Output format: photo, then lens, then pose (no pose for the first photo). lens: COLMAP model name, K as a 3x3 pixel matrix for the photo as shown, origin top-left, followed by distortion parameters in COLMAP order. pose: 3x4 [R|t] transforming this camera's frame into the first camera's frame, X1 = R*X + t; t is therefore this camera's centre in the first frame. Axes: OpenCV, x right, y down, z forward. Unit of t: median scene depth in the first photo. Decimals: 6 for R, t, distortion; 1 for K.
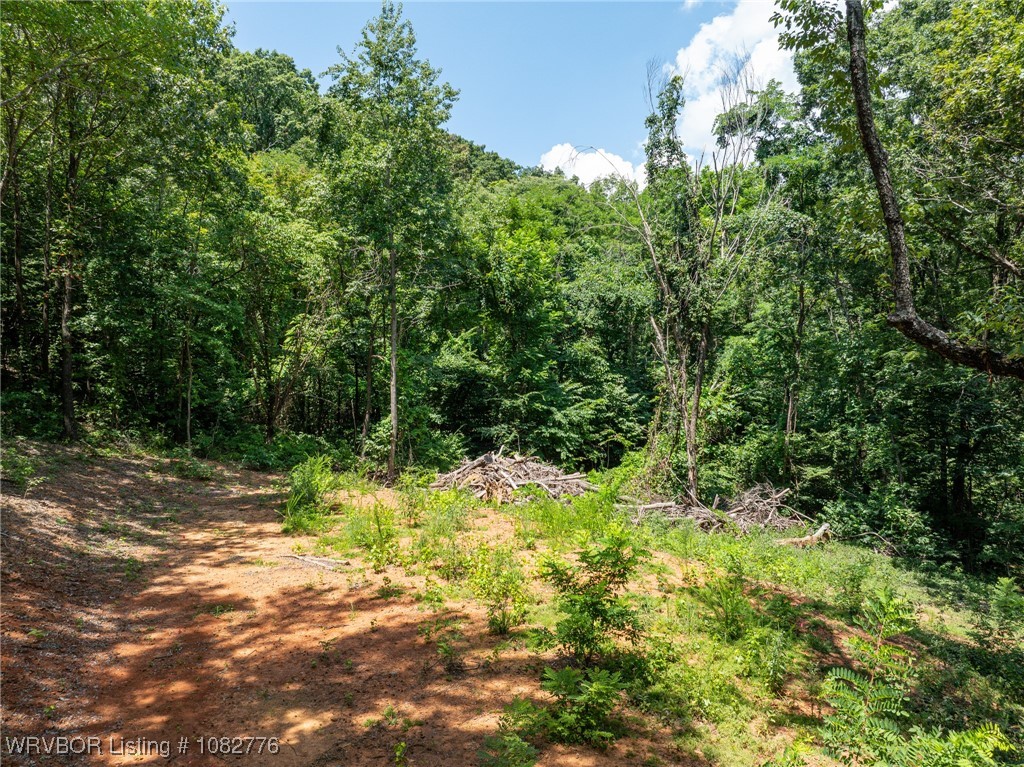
lens RADIAL K [[711.5, 0, 515.1], [0, 711.5, 380.1], [0, 0, 1]] dist [-0.053169, 0.028721]
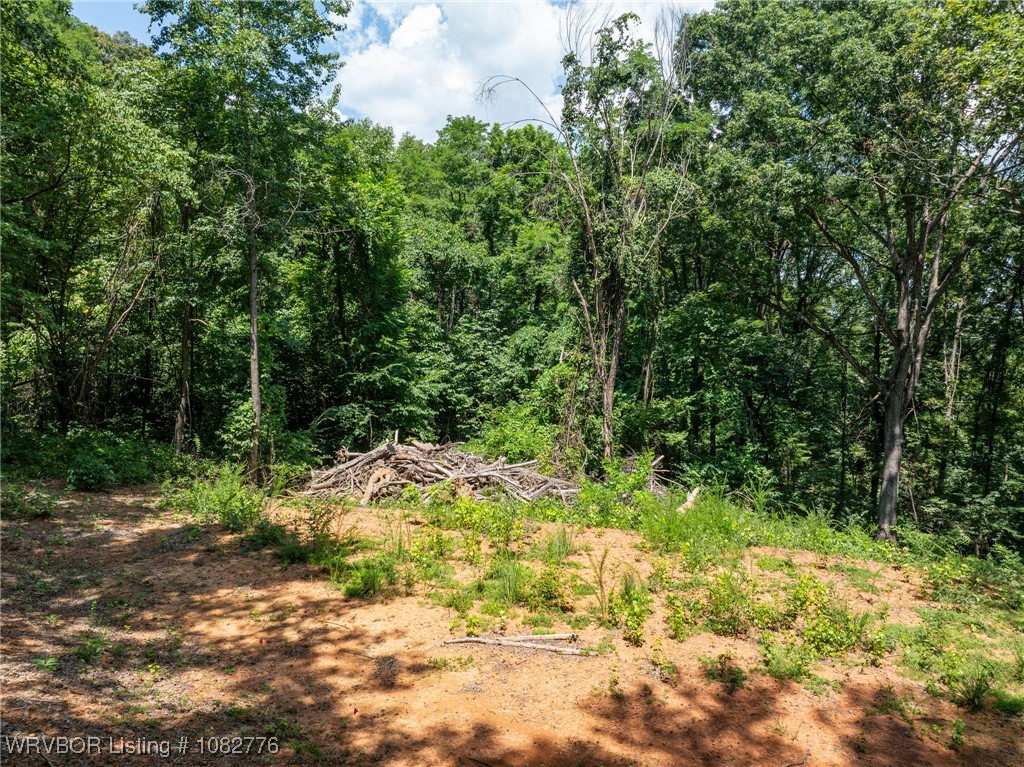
lens RADIAL K [[711.5, 0, 513.9], [0, 711.5, 385.7], [0, 0, 1]] dist [-0.053169, 0.028721]
pose [[0.889278, -0.031628, 0.456272, -0.242229], [0.004616, 0.998176, 0.060195, -0.008088], [-0.457344, -0.051423, 0.887802, 0.184869]]
